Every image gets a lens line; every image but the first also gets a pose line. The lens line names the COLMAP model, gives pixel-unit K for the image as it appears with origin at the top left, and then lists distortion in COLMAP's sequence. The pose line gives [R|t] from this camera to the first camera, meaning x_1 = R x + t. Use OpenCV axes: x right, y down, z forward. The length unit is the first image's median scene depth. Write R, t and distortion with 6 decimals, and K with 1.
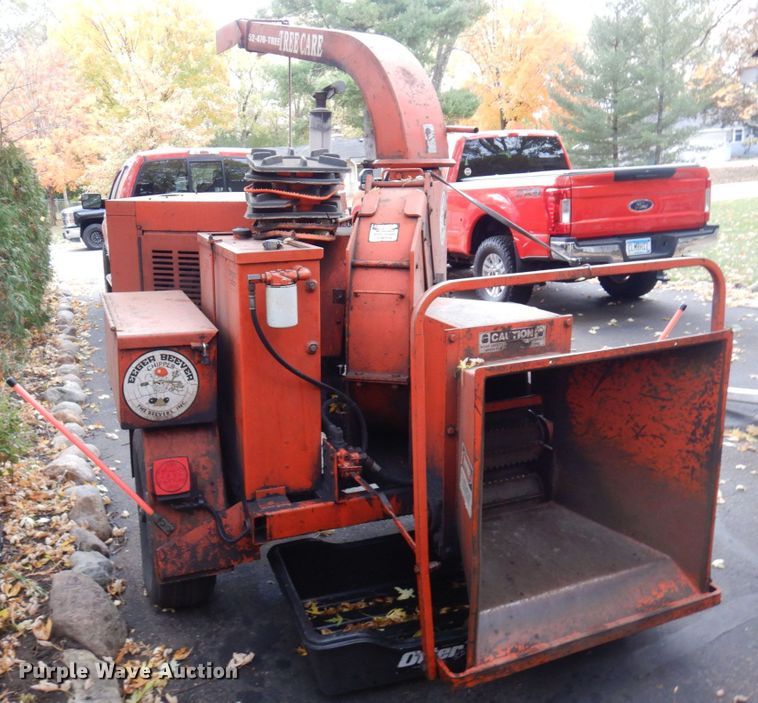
lens RADIAL K [[705.7, 0, 305.9], [0, 705.7, 325.0], [0, 0, 1]] dist [-0.005985, -0.000521]
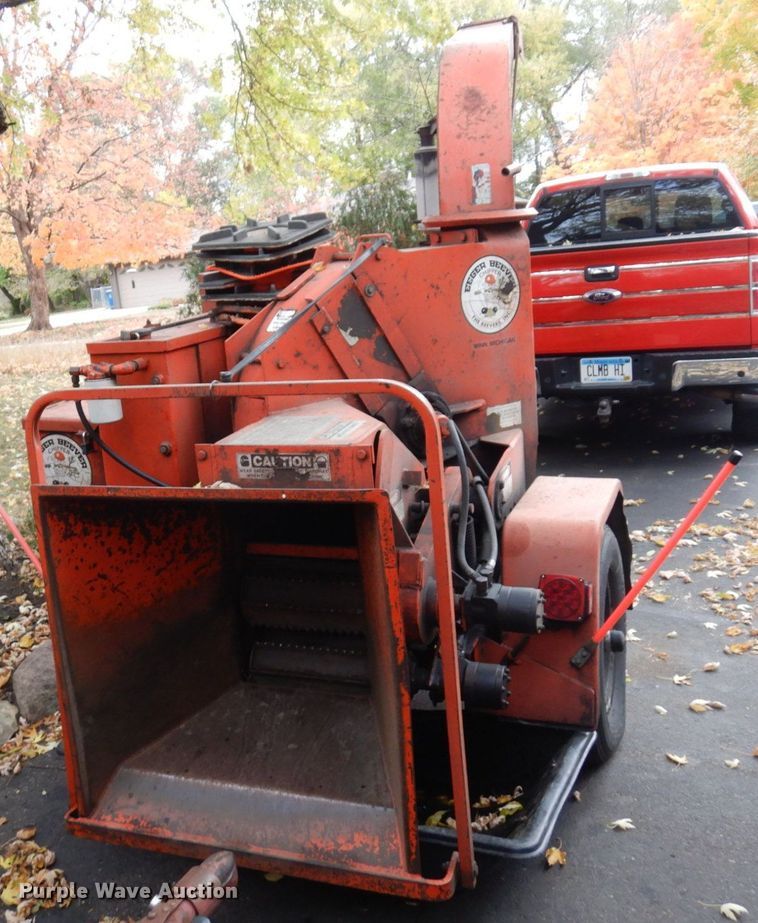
lens RADIAL K [[940.9, 0, 291.9], [0, 940.9, 407.4], [0, 0, 1]] dist [-0.009560, 0.011662]
pose [[0.735651, 0.083667, -0.672174, 0.944654], [-0.074064, 0.996328, 0.042956, -0.086200], [0.673300, 0.018183, 0.739146, 0.220834]]
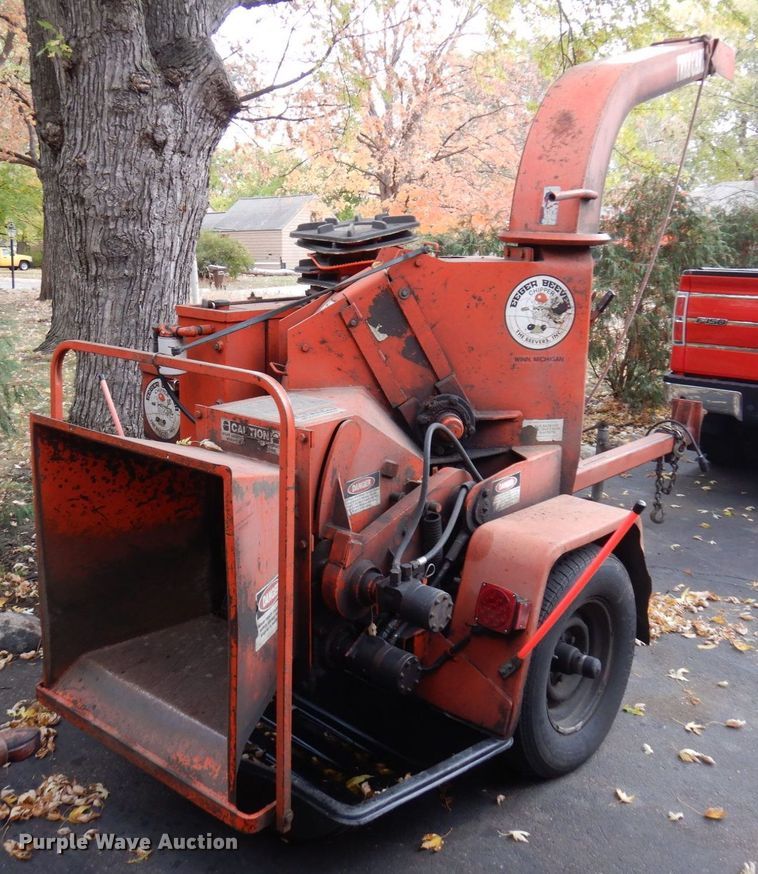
lens RADIAL K [[899.3, 0, 354.7], [0, 899.3, 384.0], [0, 0, 1]] dist [0.004084, -0.018255]
pose [[0.484446, 0.193411, -0.853173, 1.249789], [-0.215896, 0.971521, 0.097651, -0.174648], [0.847762, 0.136890, 0.512406, 0.490196]]
